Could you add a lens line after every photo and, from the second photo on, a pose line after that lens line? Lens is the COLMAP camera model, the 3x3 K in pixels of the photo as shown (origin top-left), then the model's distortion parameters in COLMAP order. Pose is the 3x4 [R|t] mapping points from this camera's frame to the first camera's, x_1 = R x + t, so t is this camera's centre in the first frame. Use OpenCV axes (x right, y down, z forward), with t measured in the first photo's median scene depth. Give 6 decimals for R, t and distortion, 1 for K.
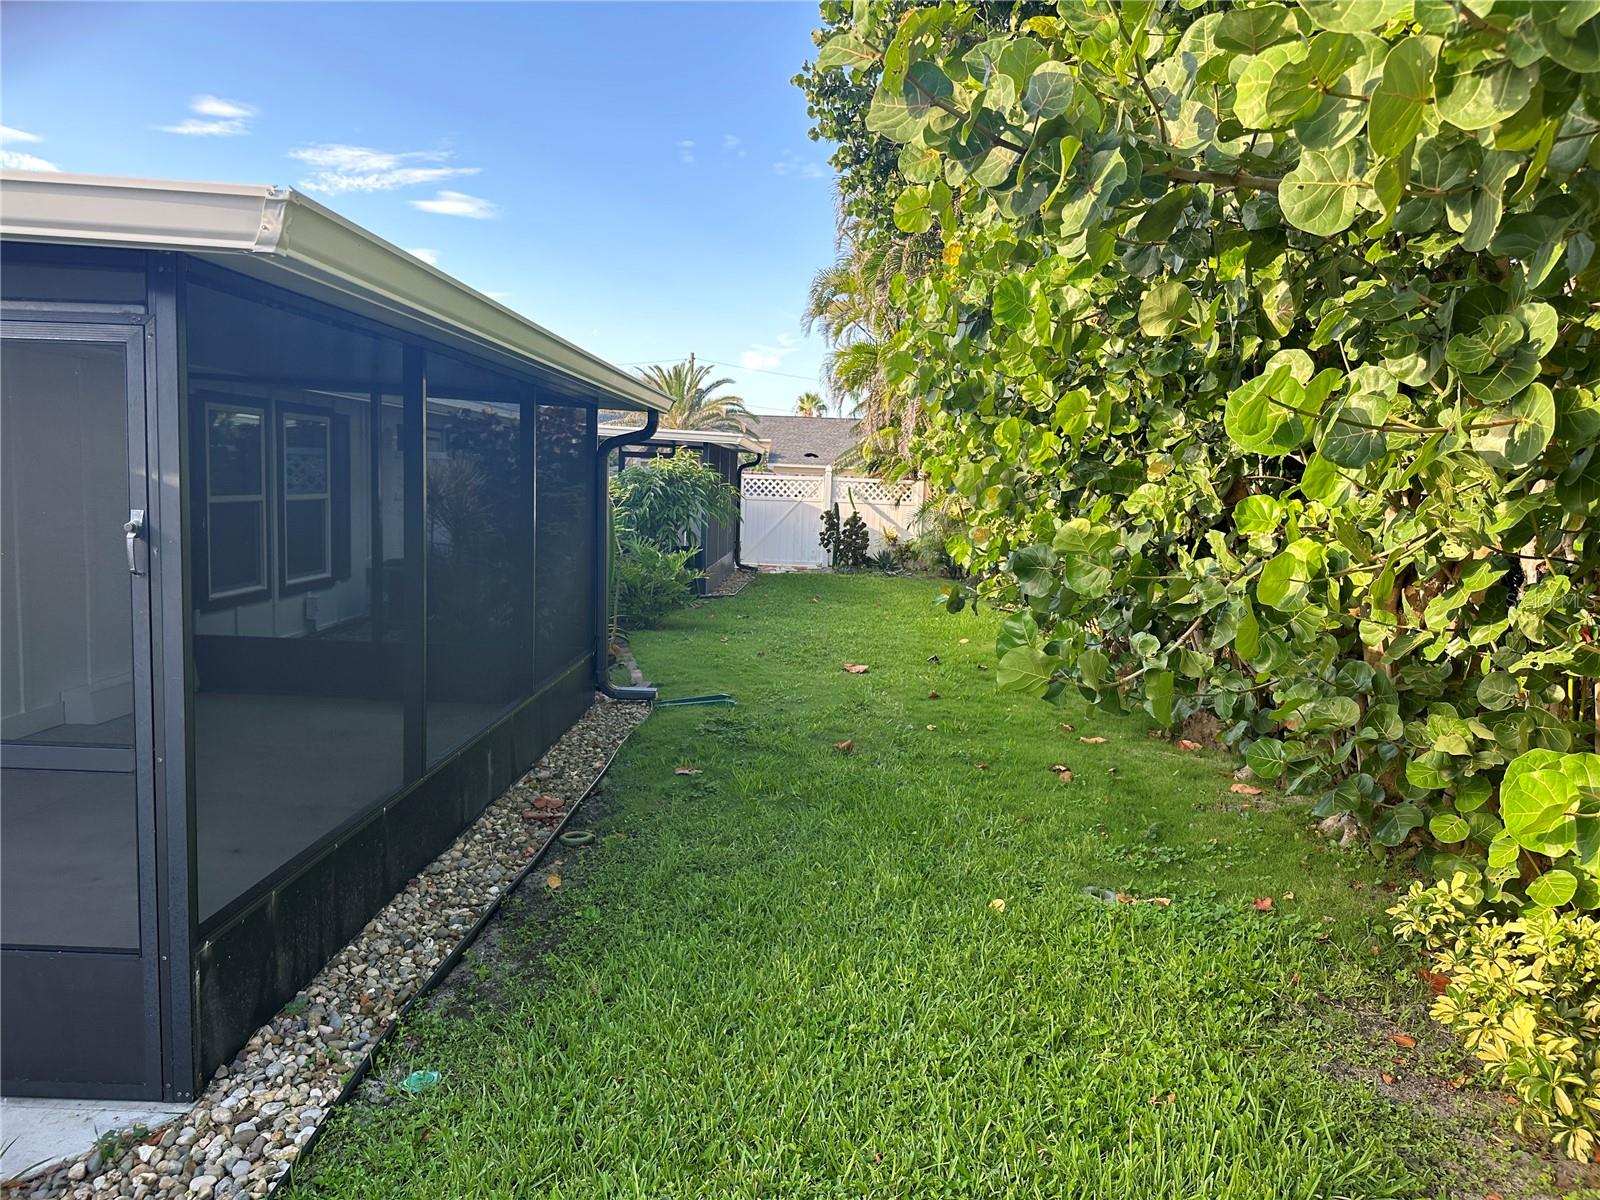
lens RADIAL K [[1117.2, 0, 800.0], [0, 1117.2, 600.0], [0, 0, 1]] dist [0.100792, -0.169974]
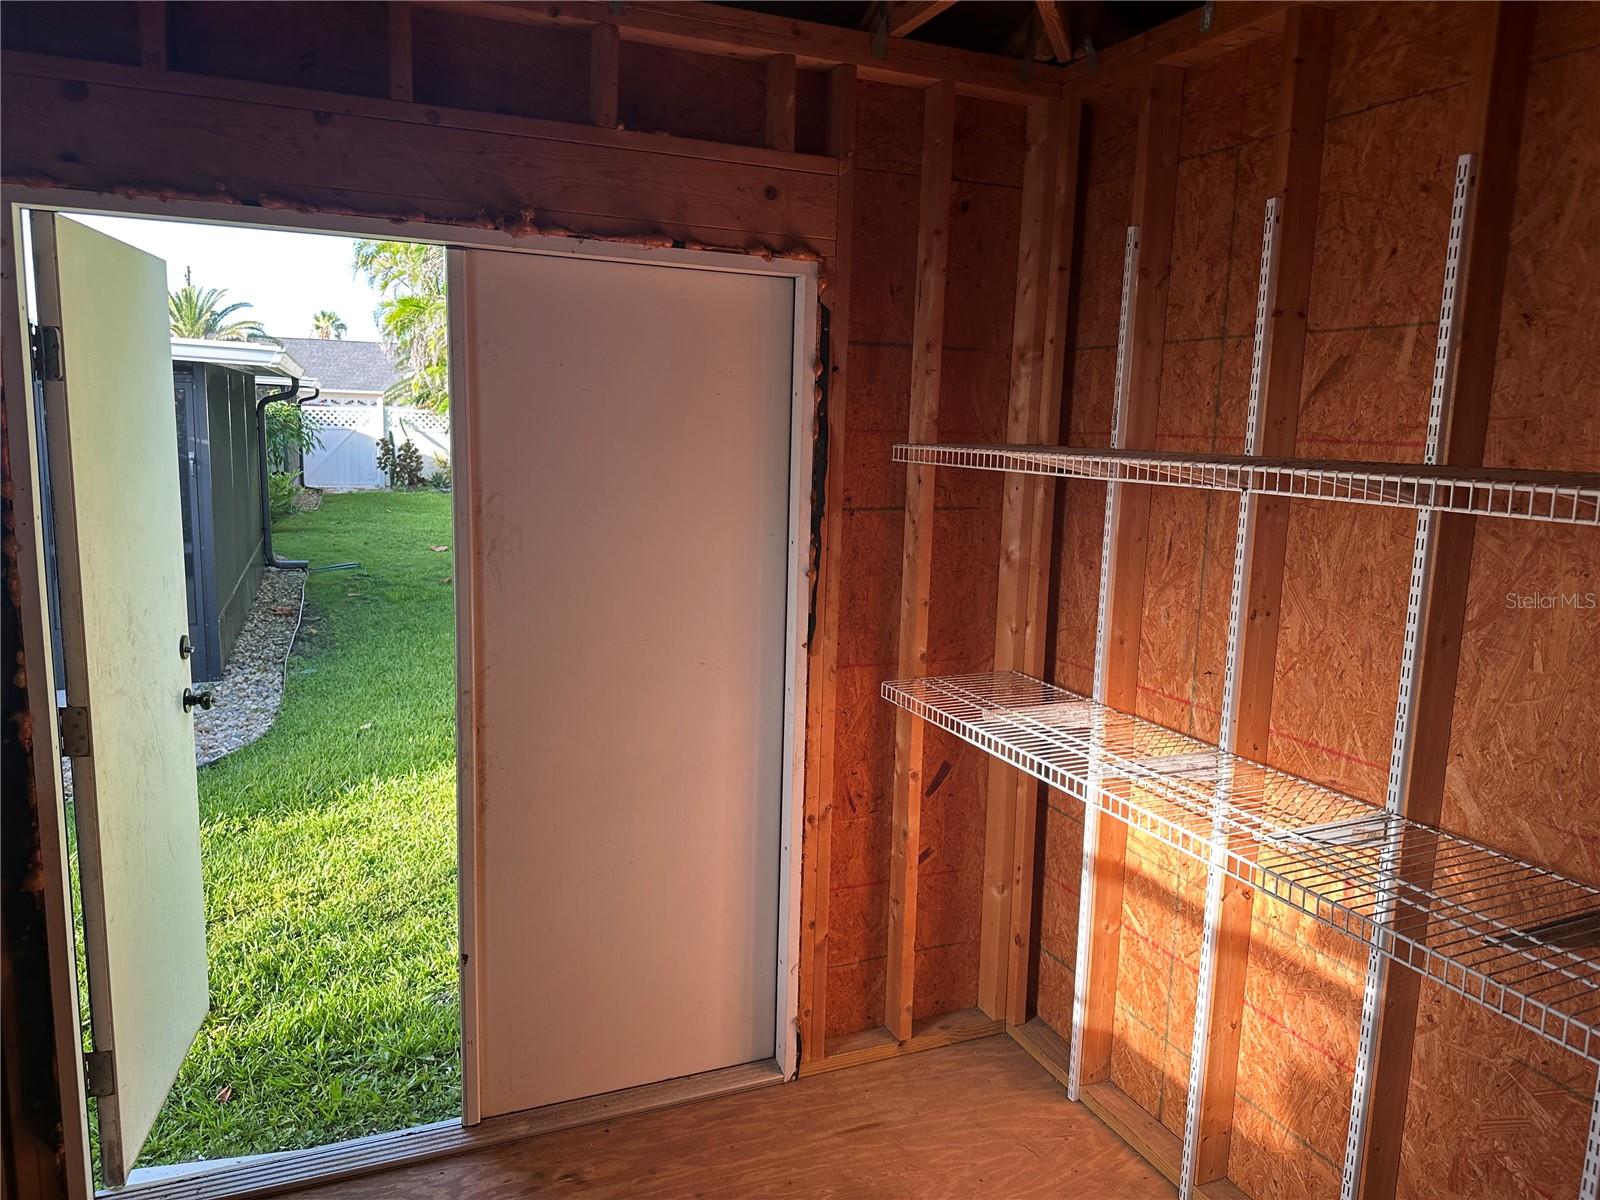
lens RADIAL K [[1117.2, 0, 800.0], [0, 1117.2, 600.0], [0, 0, 1]] dist [0.100792, -0.169974]
pose [[0.920069, -0.069388, 0.385563, -0.040106], [0.043038, 0.996135, 0.076571, 0.015812], [-0.389385, -0.053857, 0.919499, -0.249626]]
